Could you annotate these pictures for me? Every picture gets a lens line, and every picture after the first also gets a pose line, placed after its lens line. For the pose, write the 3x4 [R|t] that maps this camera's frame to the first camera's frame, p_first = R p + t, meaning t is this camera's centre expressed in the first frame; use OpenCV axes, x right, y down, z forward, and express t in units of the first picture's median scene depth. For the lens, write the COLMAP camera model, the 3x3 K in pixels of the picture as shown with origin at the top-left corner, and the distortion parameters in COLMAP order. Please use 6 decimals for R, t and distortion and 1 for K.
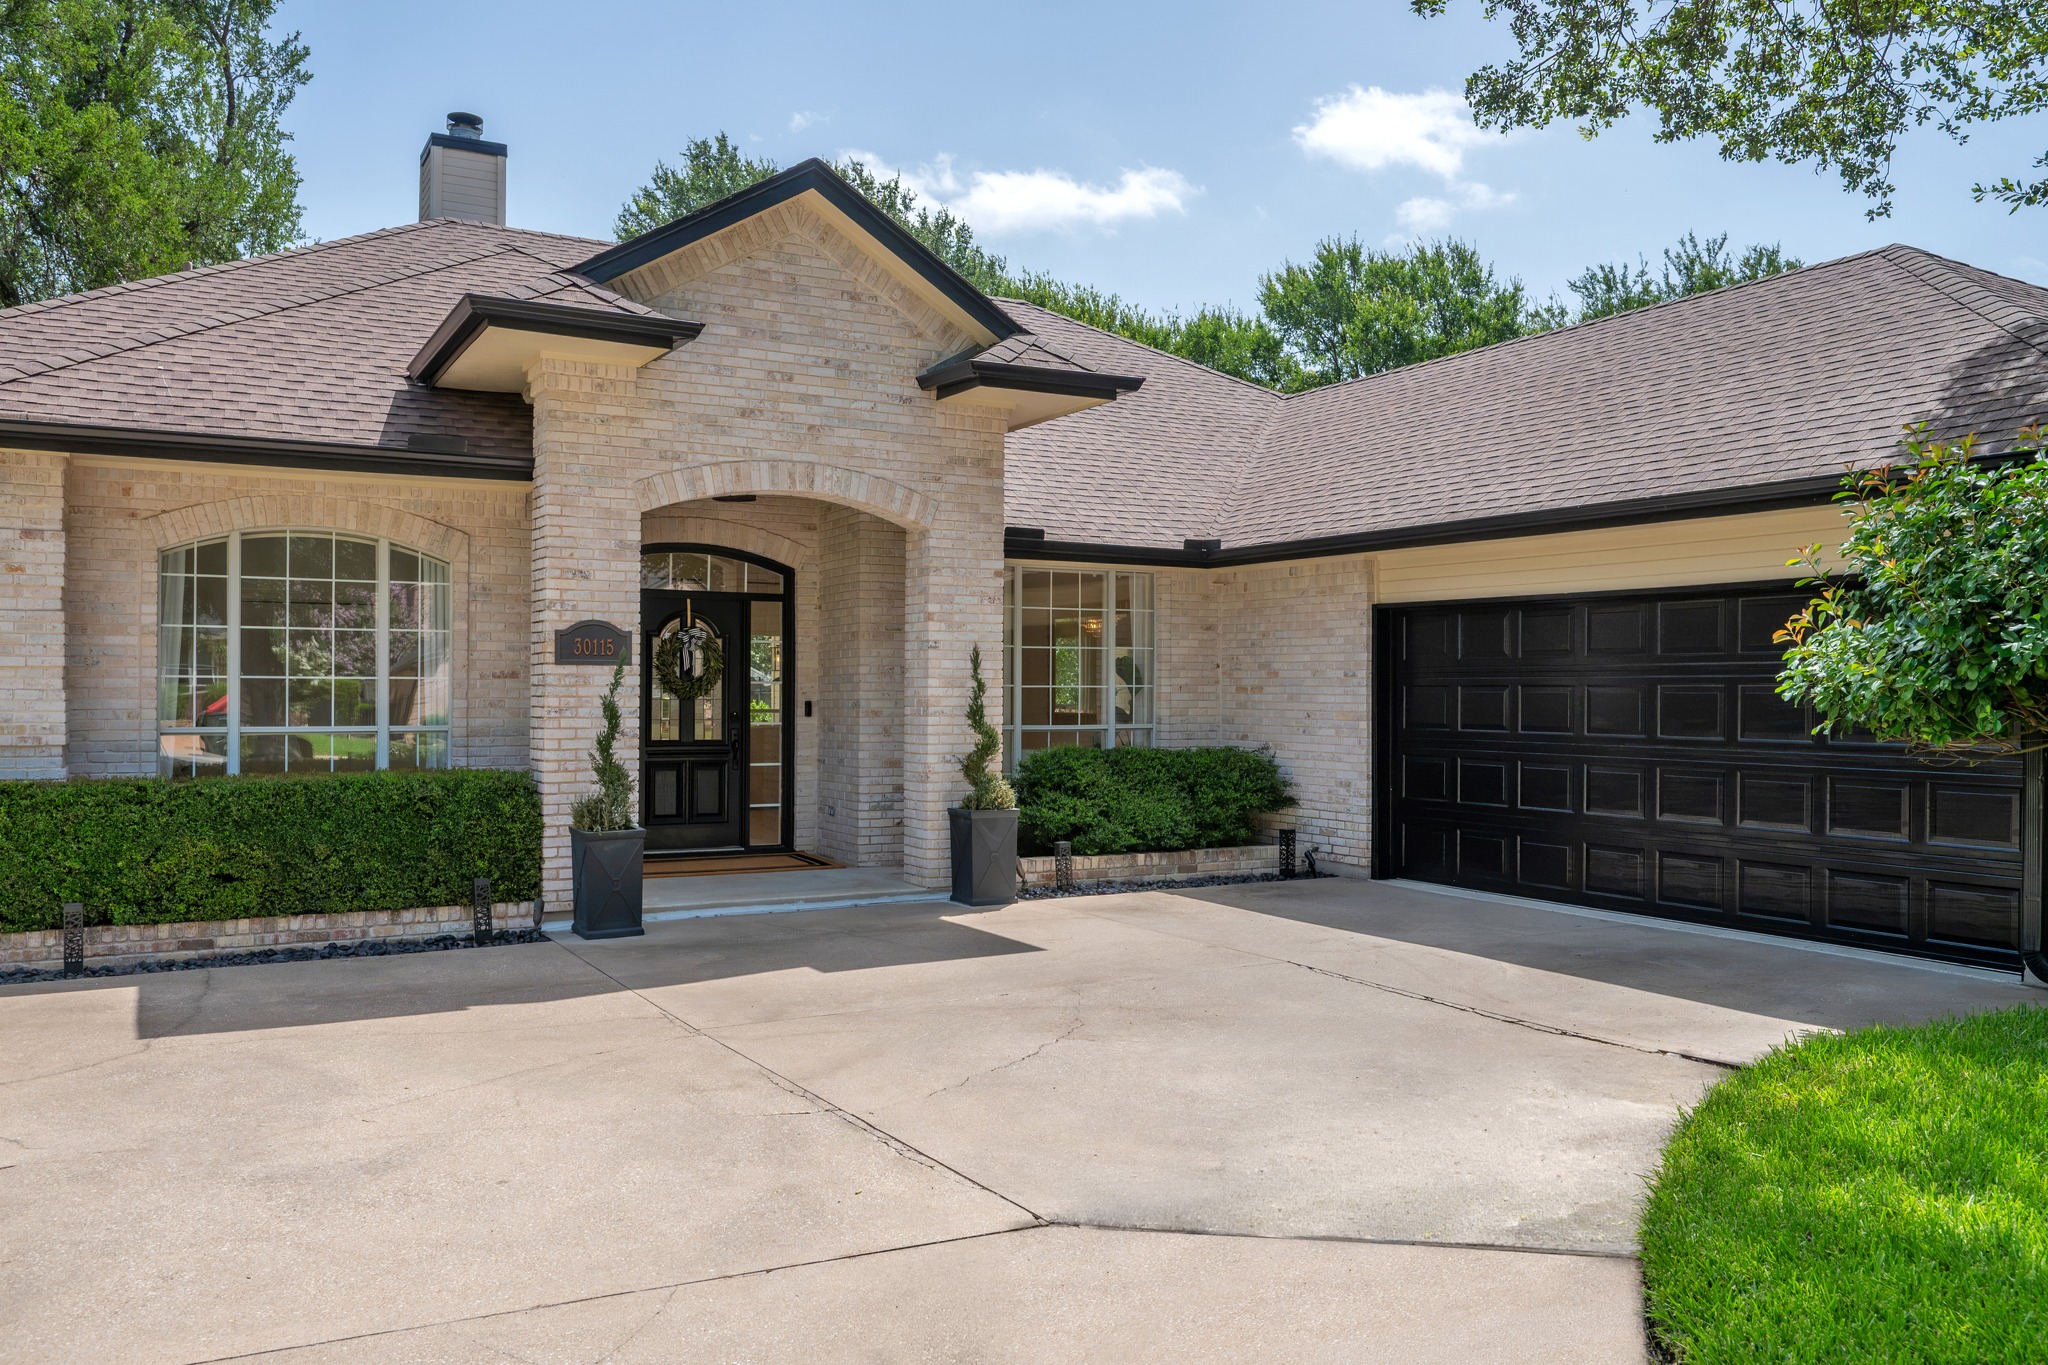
lens RADIAL K [[1455.5, 0, 939.1], [0, 1455.5, 682.3], [0, 0, 1]] dist [-0.000571, -0.000423]
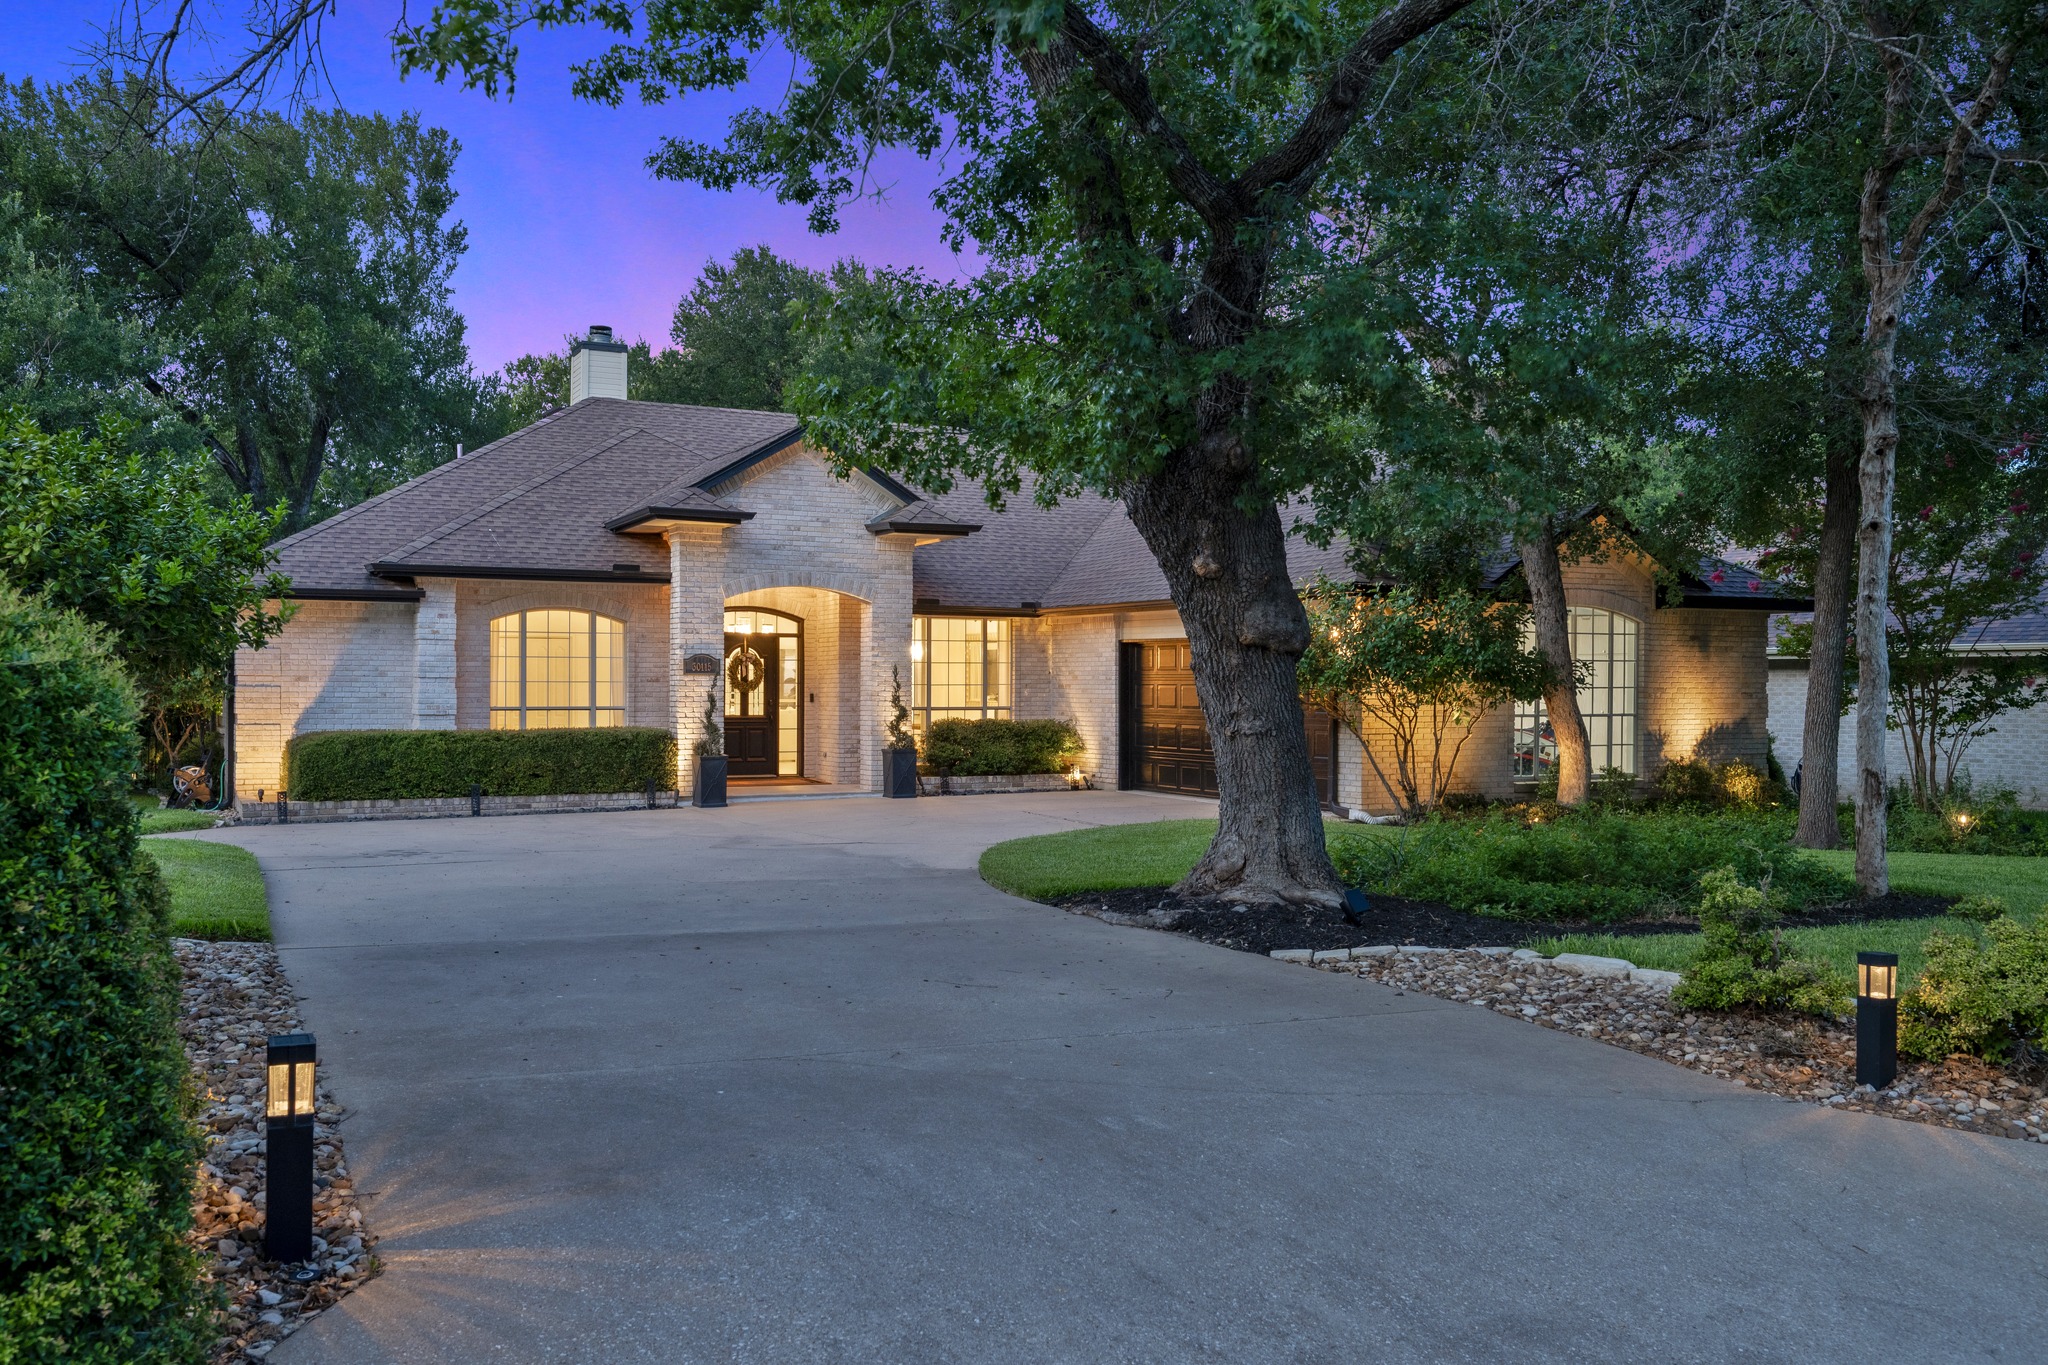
lens RADIAL K [[1455.5, 0, 939.1], [0, 1455.5, 682.3], [0, 0, 1]] dist [-0.000571, -0.000423]
pose [[0.999671, -0.002533, -0.025518, 0.131017], [0.002608, 0.999992, 0.002900, -0.007022], [0.025511, -0.002966, 0.999670, -0.921427]]
